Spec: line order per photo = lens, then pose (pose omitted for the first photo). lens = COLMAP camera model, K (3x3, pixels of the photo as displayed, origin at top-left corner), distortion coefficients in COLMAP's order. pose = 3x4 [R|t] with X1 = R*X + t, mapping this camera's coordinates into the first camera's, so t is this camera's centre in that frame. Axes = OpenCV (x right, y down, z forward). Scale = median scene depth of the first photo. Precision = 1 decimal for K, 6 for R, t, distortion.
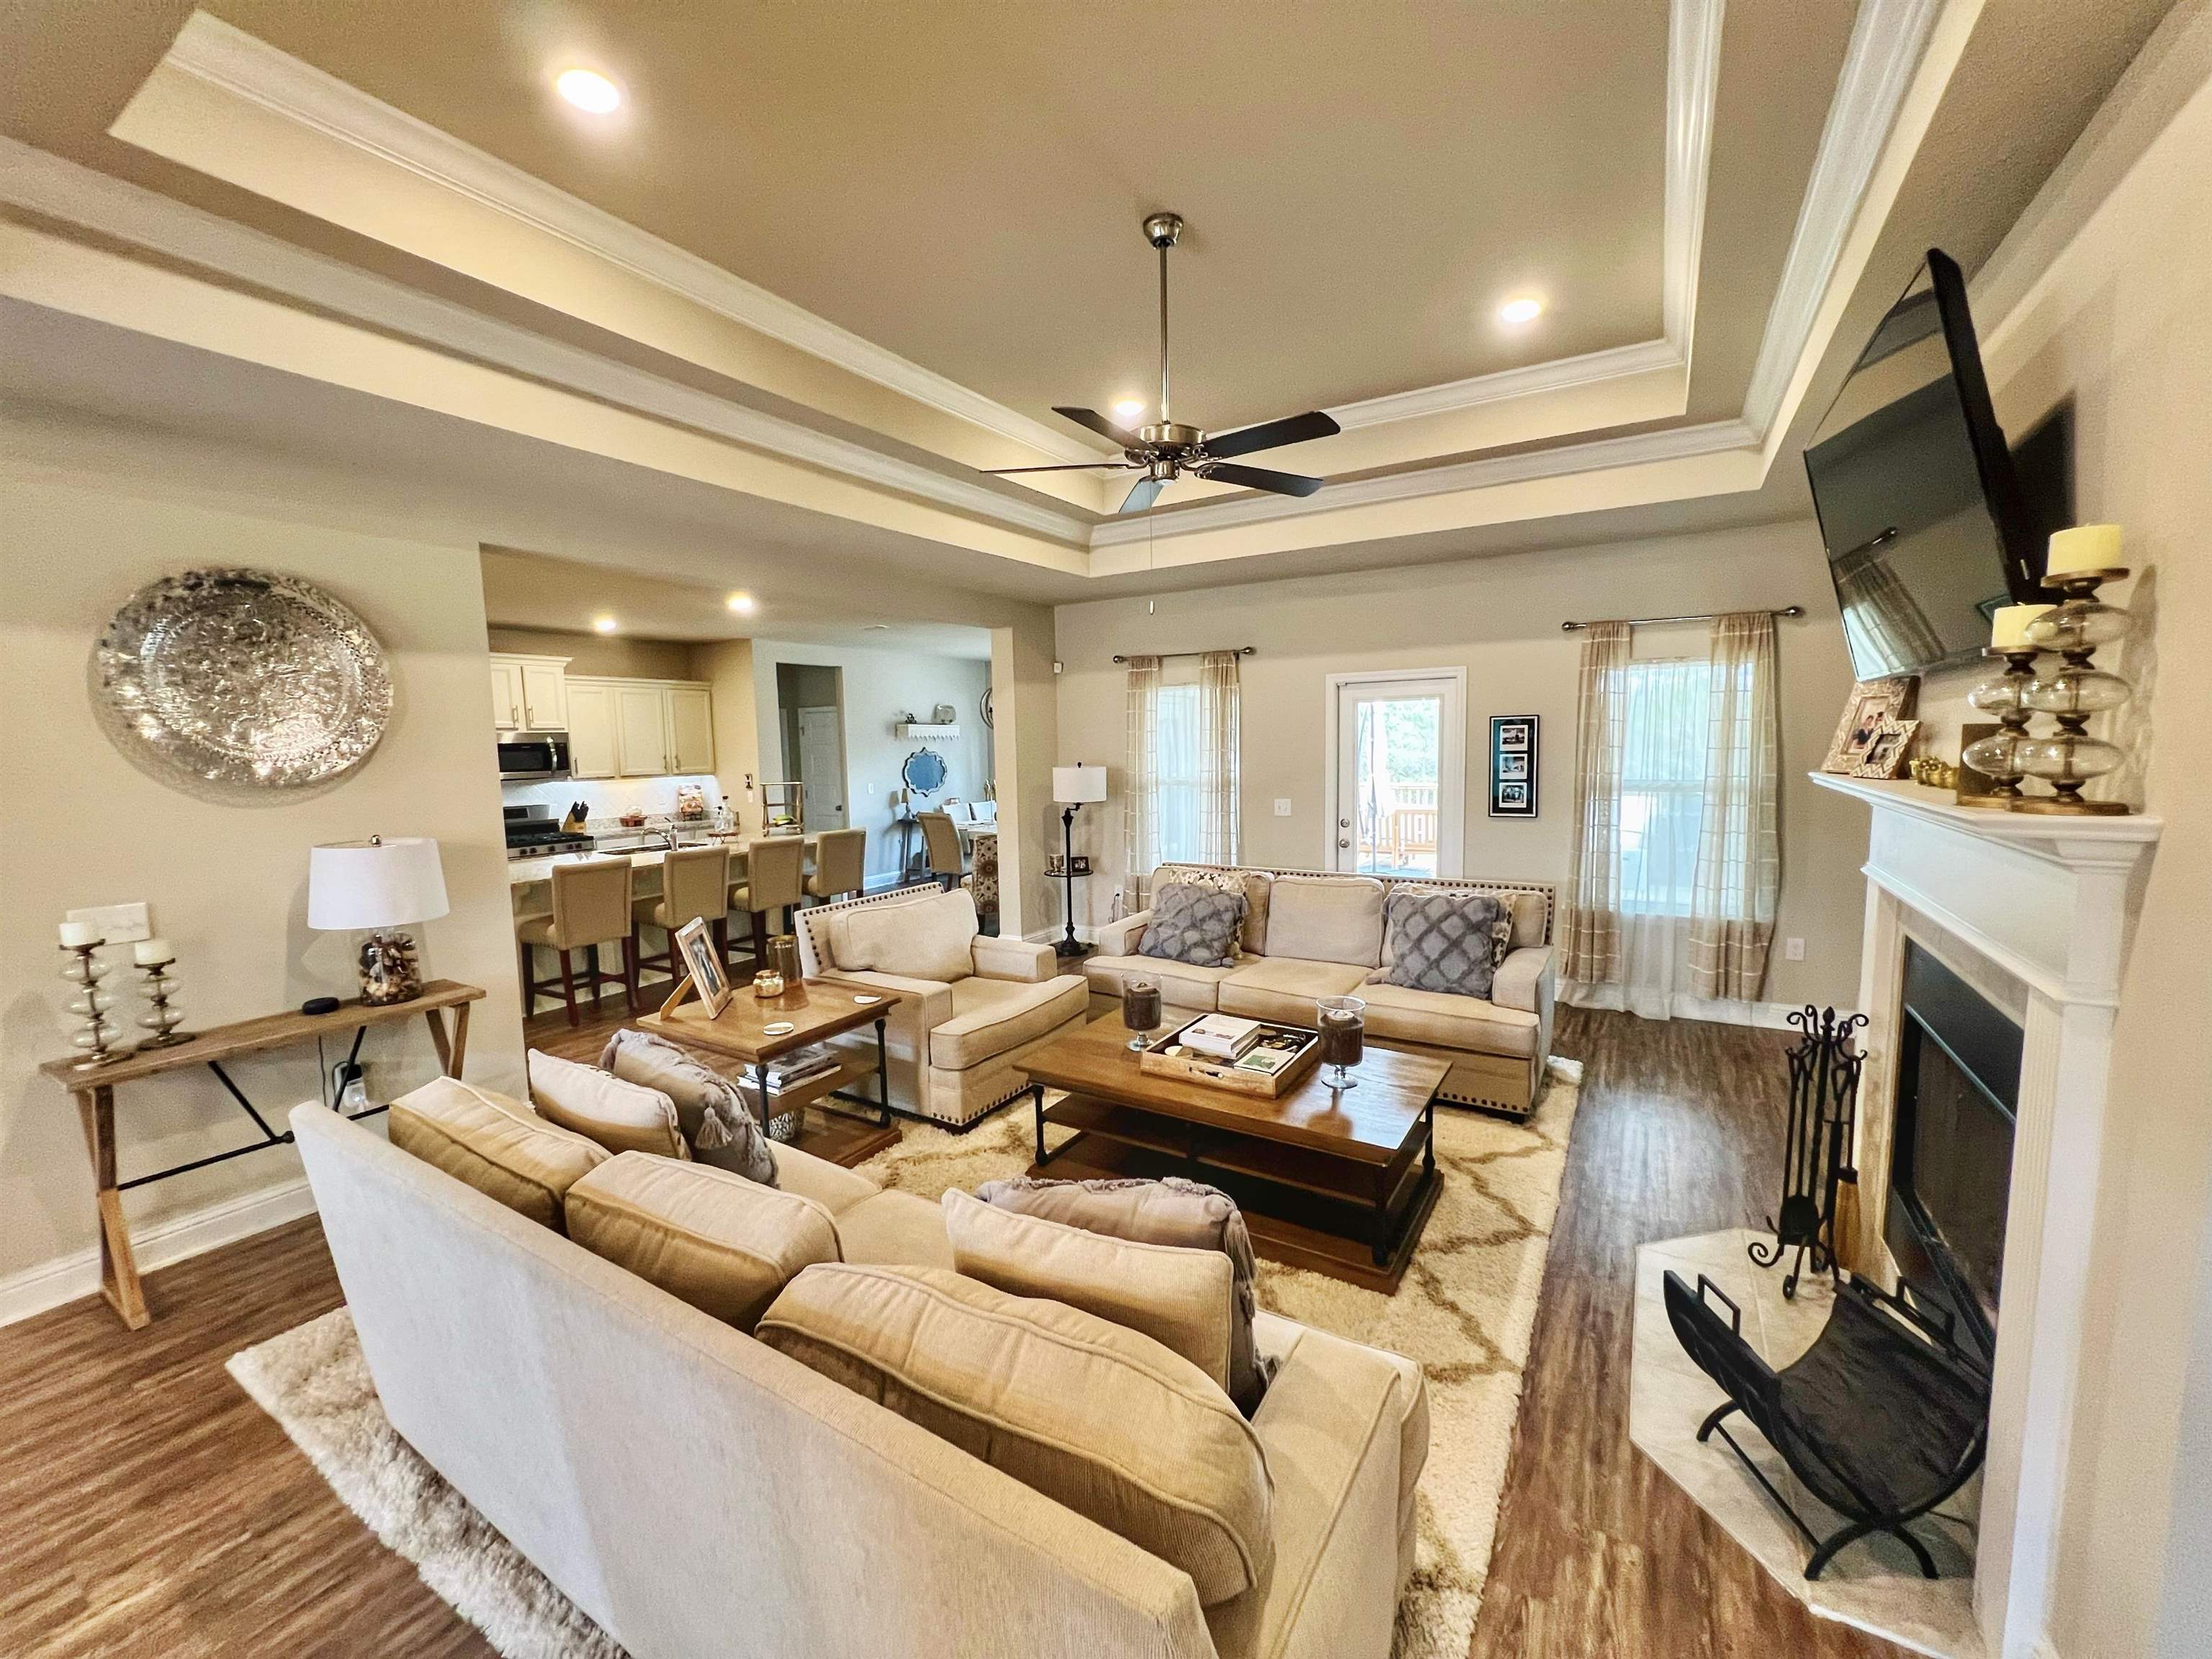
lens RADIAL K [[887.0, 0, 1104.3], [0, 887.0, 827.0], [0, 0, 1]] dist [-0.002434, 0.000061]
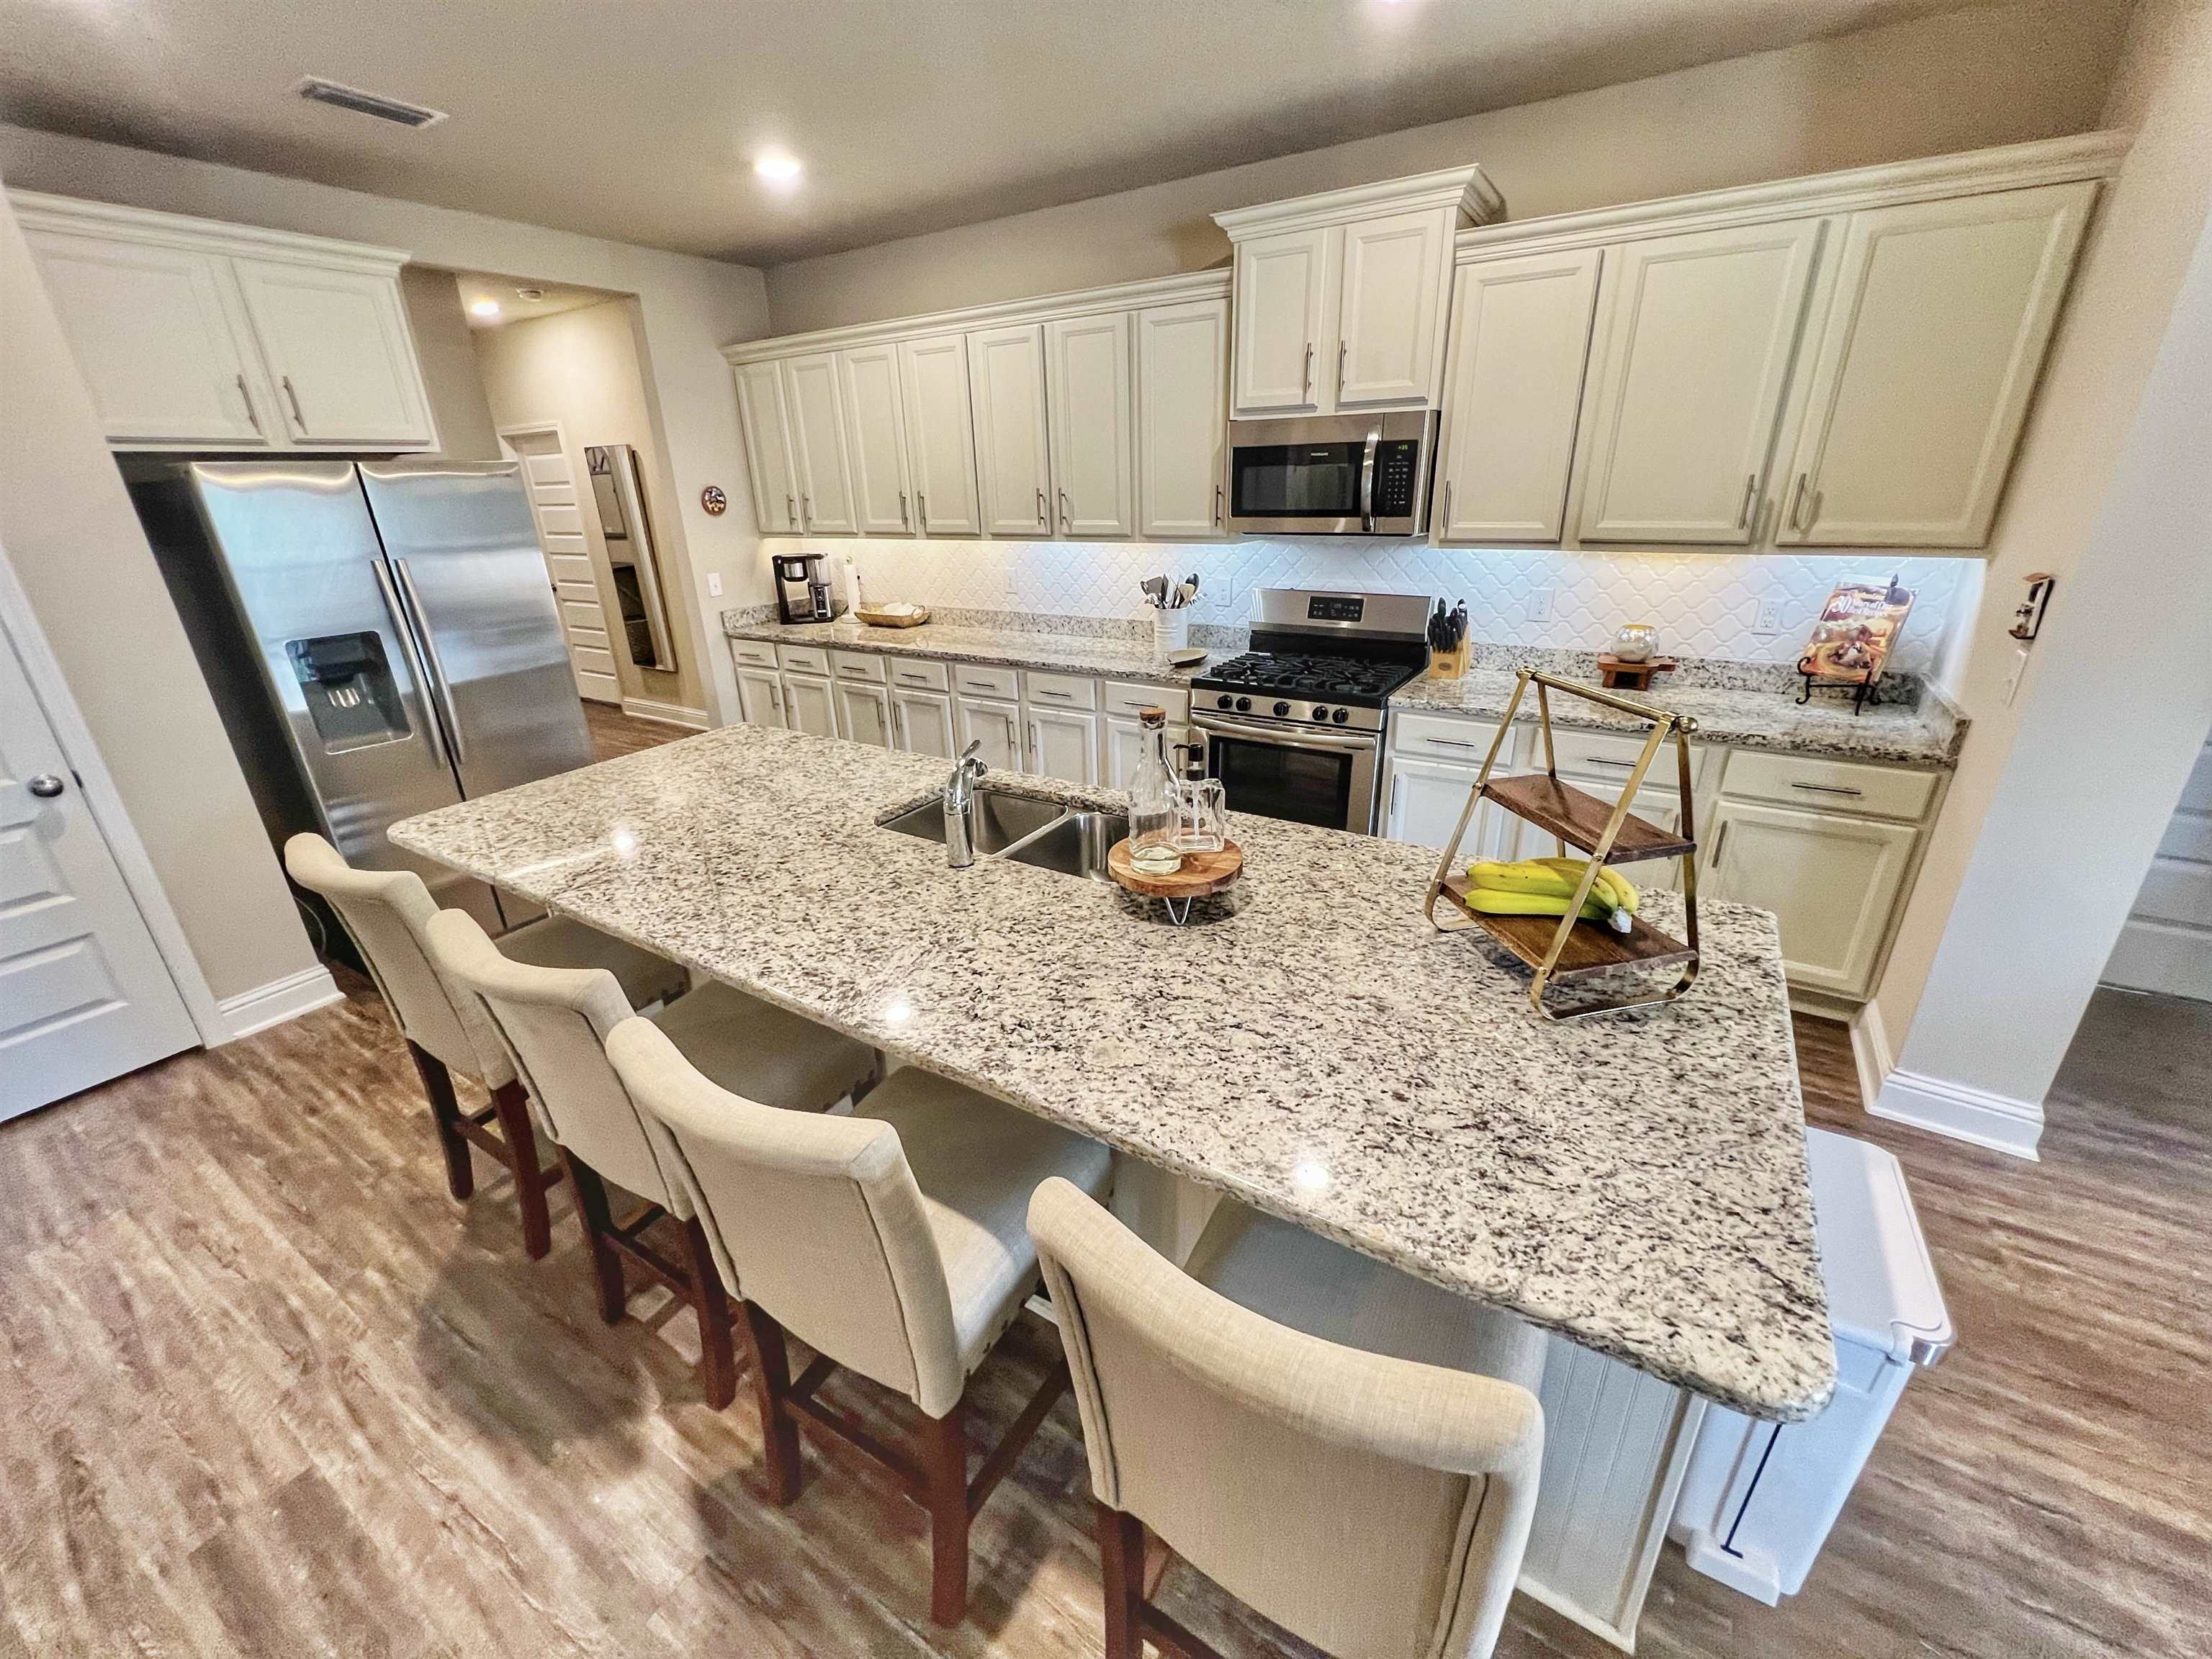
lens RADIAL K [[887.0, 0, 1101.7], [0, 887.0, 831.2], [0, 0, 1]] dist [-0.002434, 0.000061]
pose [[-0.014715, 0.394611, -0.918731, -0.164349], [-0.070692, 0.916120, 0.394622, -0.070777], [0.997390, 0.070754, 0.014415, 0.753892]]
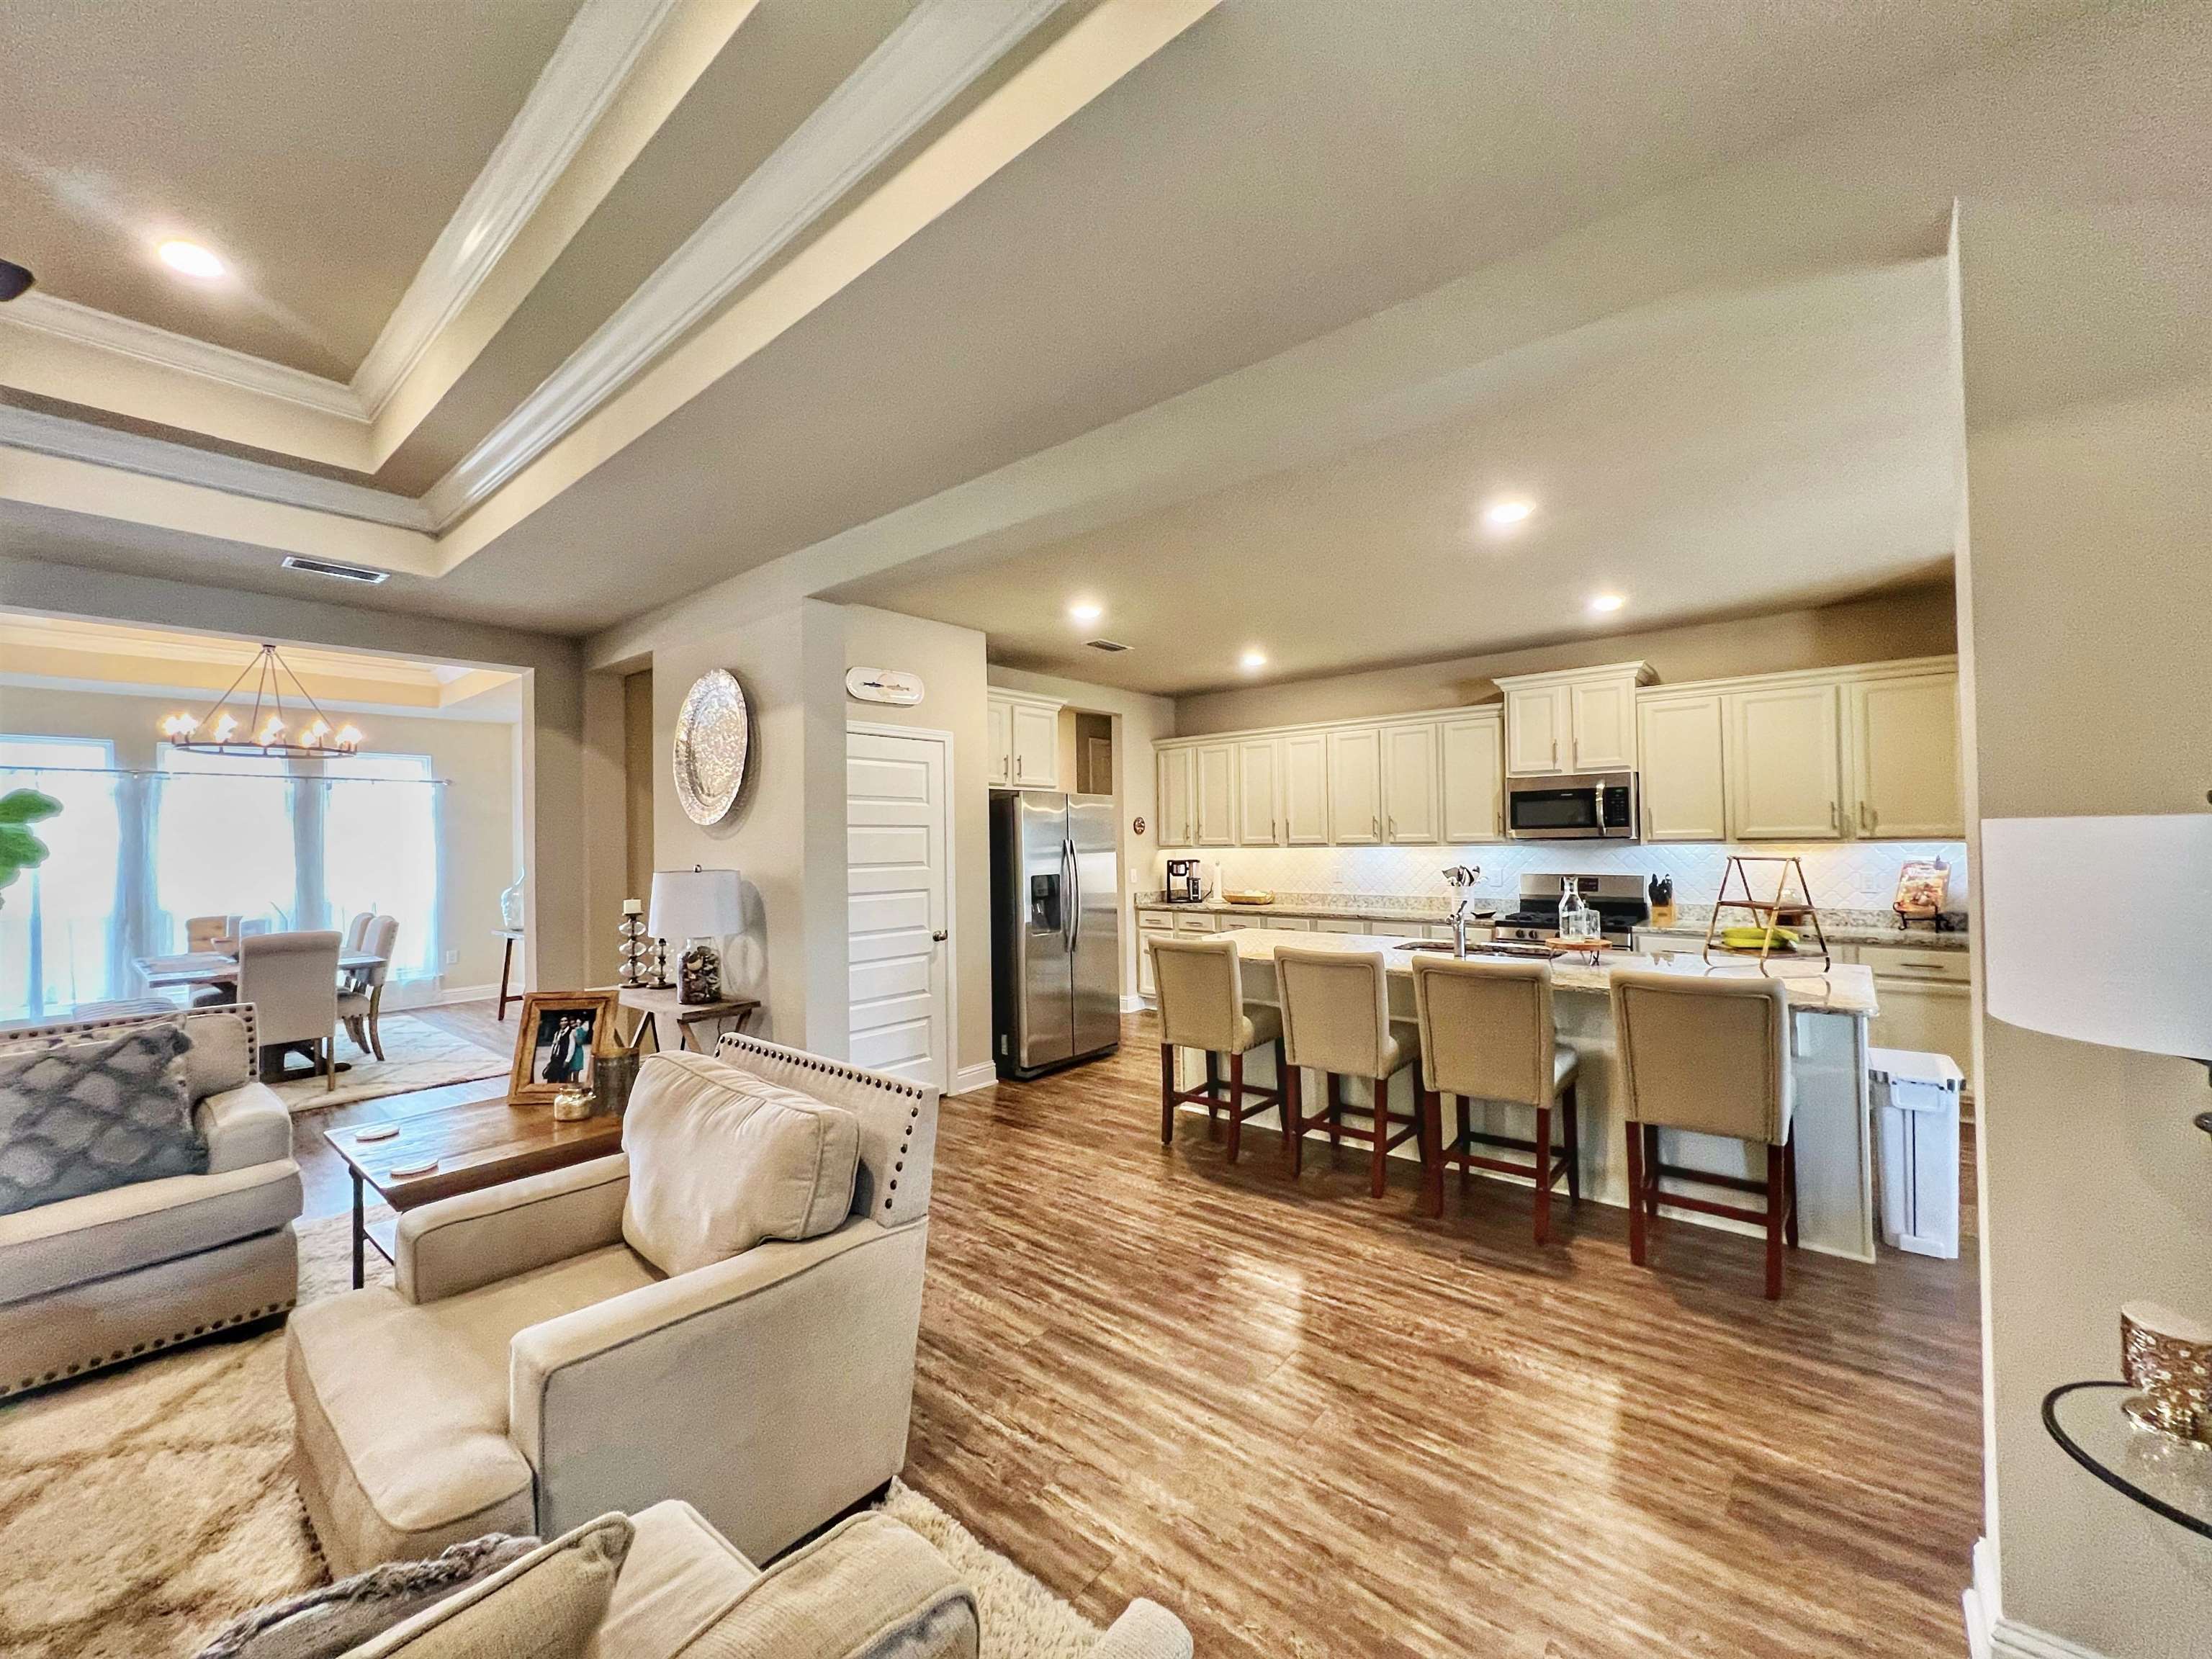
lens RADIAL K [[887.0, 0, 1100.2], [0, 887.0, 830.5], [0, 0, 1]] dist [-0.002434, 0.000061]
pose [[-0.152522, 0.011466, -0.988234, 0.115021], [-0.079451, 0.996554, 0.023825, -0.039245], [0.985101, 0.082150, -0.151085, 0.609350]]
